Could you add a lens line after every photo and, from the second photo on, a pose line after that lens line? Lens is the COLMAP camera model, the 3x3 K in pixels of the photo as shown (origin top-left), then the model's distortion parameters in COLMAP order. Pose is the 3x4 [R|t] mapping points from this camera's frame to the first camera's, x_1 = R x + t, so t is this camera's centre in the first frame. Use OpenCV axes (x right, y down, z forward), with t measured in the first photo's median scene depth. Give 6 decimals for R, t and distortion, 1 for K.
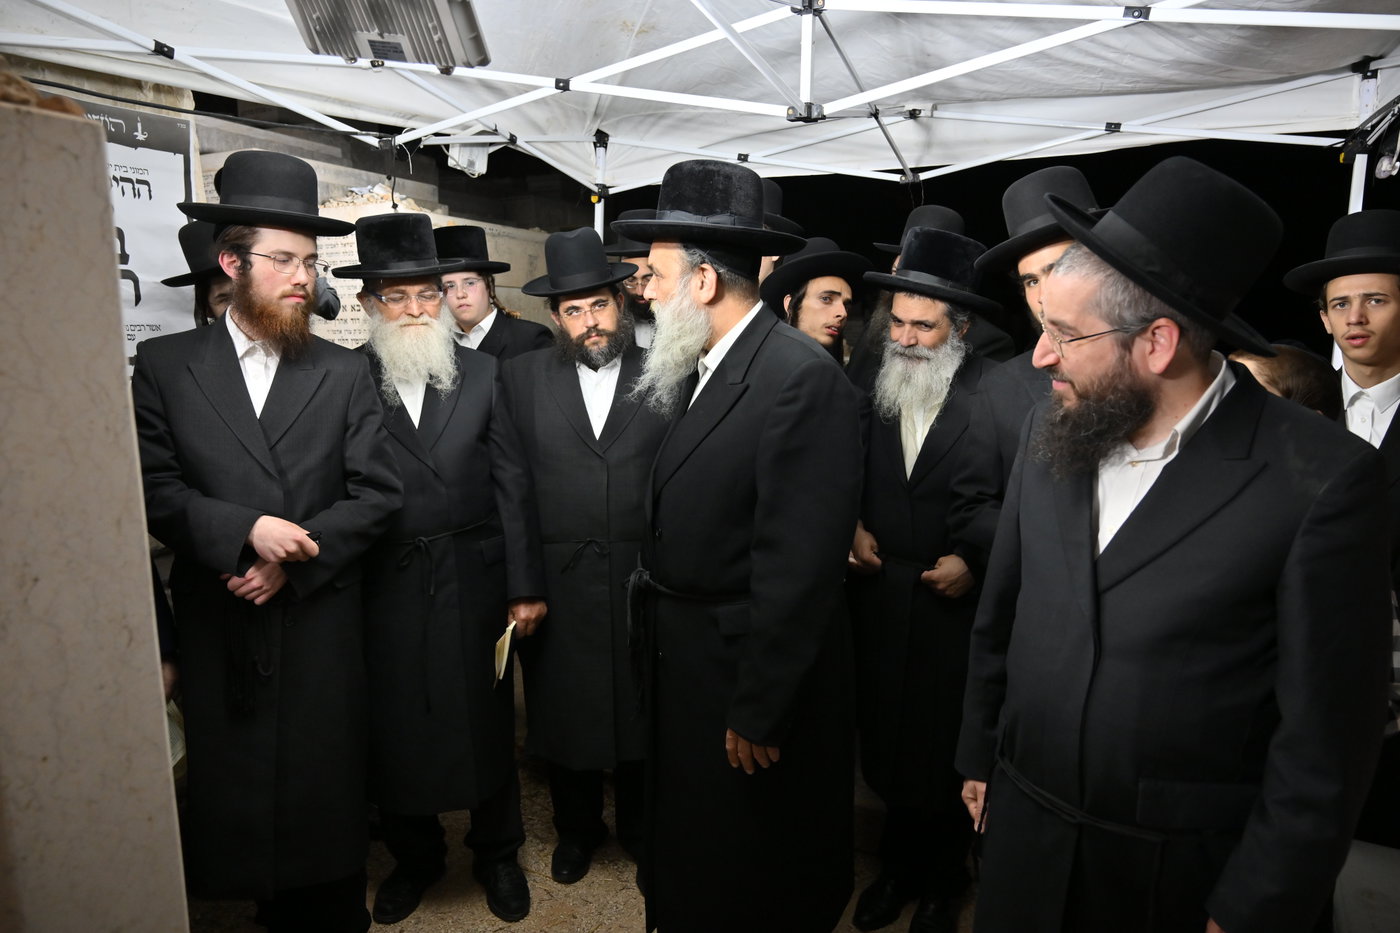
lens RADIAL K [[933.9, 0, 690.1], [0, 933.9, 423.7], [0, 0, 1]] dist [-0.002342, -0.002756]
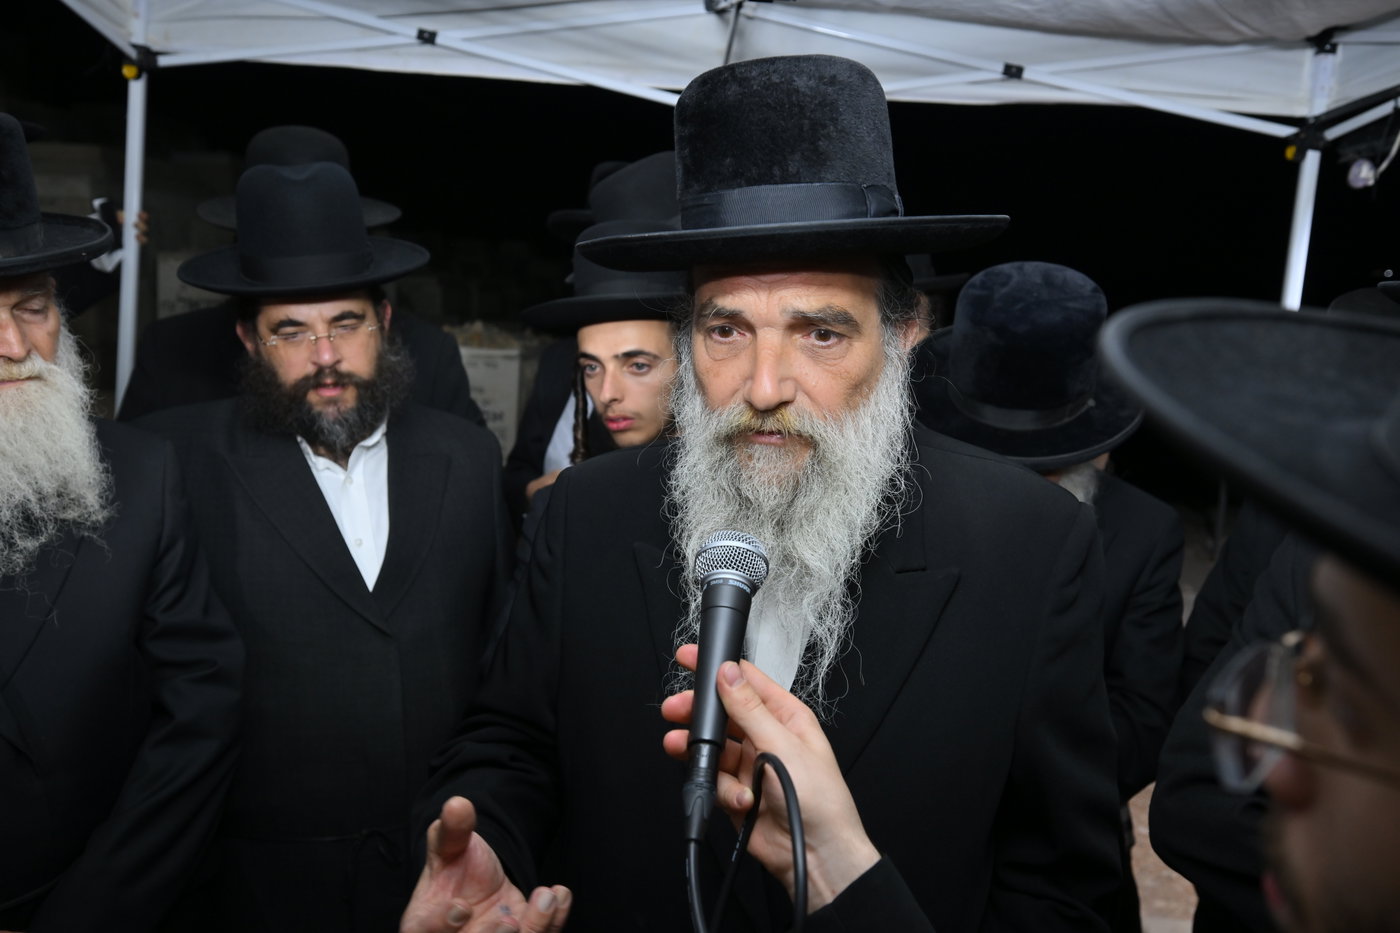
lens RADIAL K [[1100.5, 0, 647.9], [0, 1100.5, 459.0], [0, 0, 1]] dist [0.013734, -0.021188]
pose [[0.891272, -0.032473, 0.452305, -0.201104], [-0.004723, 0.996714, 0.080864, -0.098342], [-0.453445, -0.074208, 0.888190, 0.391647]]
